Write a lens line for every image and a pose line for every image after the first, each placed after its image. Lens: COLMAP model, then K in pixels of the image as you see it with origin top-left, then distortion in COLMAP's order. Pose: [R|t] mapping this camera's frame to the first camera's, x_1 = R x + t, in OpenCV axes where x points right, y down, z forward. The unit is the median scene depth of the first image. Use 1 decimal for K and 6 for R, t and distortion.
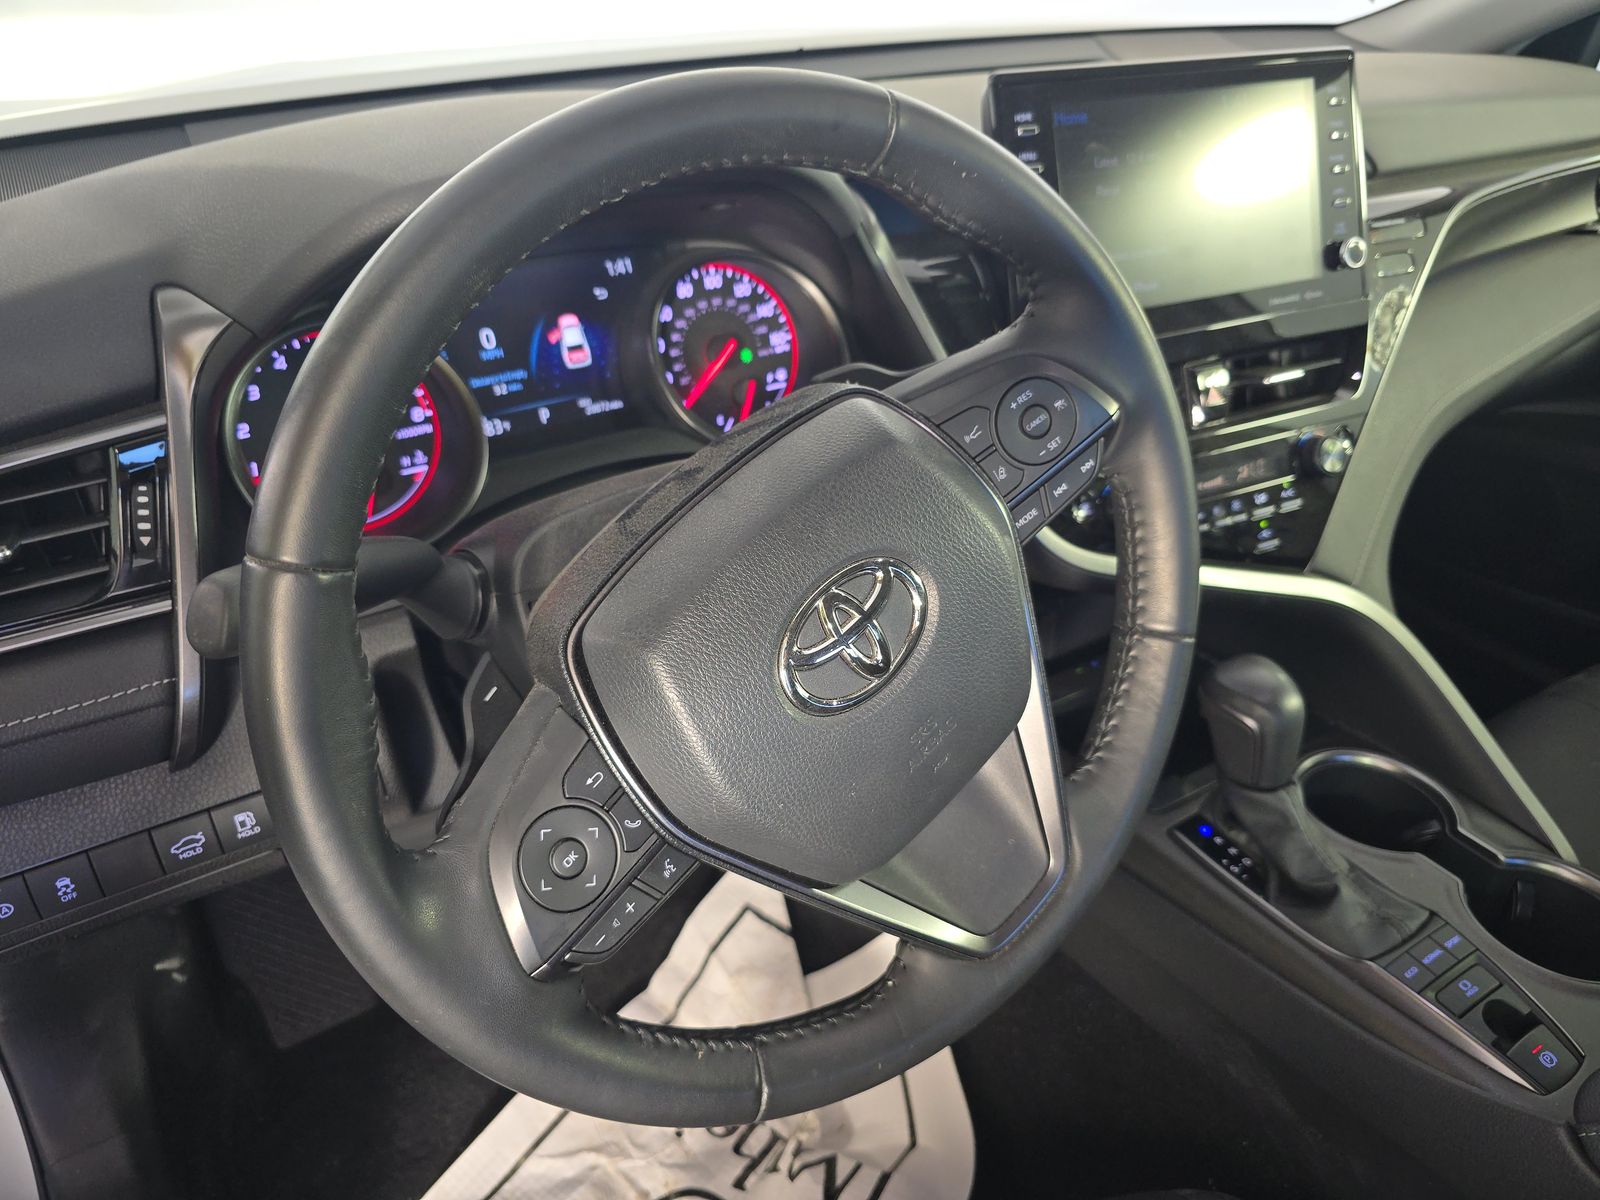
lens RADIAL K [[1094.1, 0, 800.0], [0, 1094.1, 600.0], [0, 0, 1]] dist [0.049640, -0.059130]
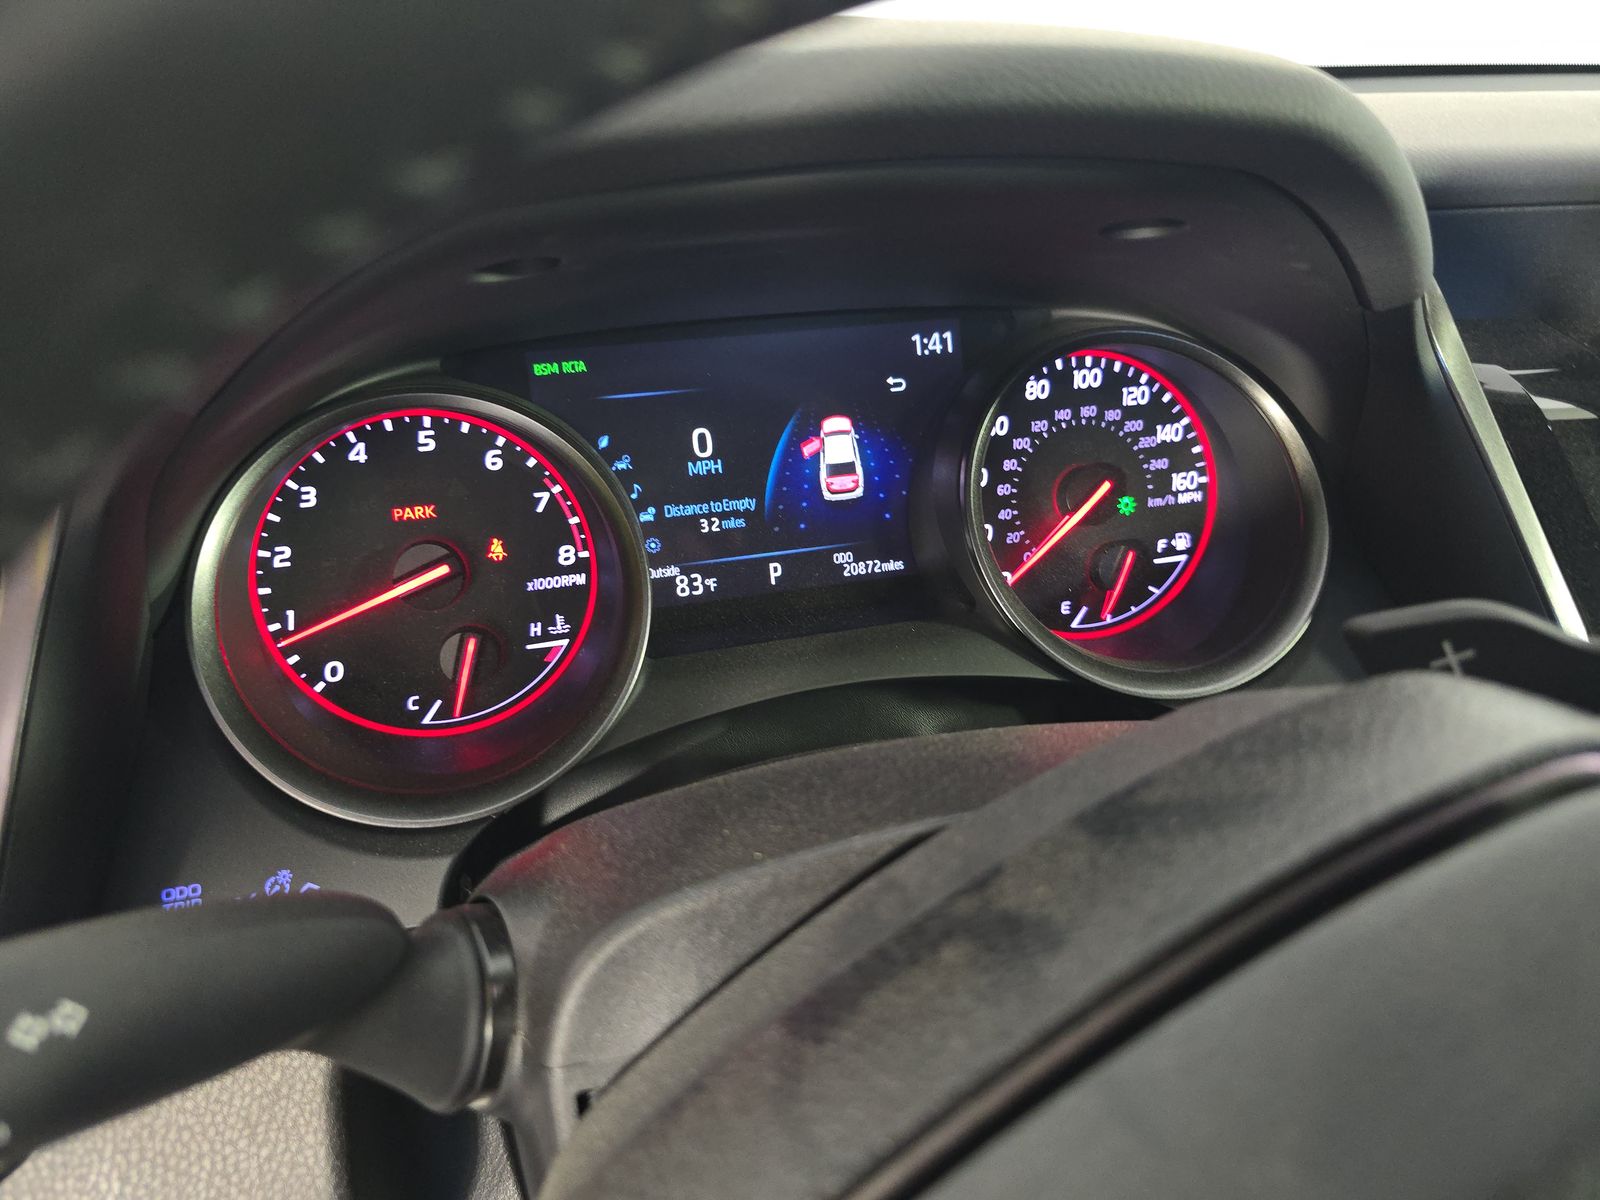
lens RADIAL K [[1082.4, 0, 789.3], [0, 1082.4, 619.6], [0, 0, 1]] dist [0.070141, -0.000389]
pose [[0.954258, 0.131371, -0.268576, -0.059555], [-0.151117, 0.987033, -0.054126, -0.109451], [0.257982, 0.092237, 0.961737, 0.421167]]
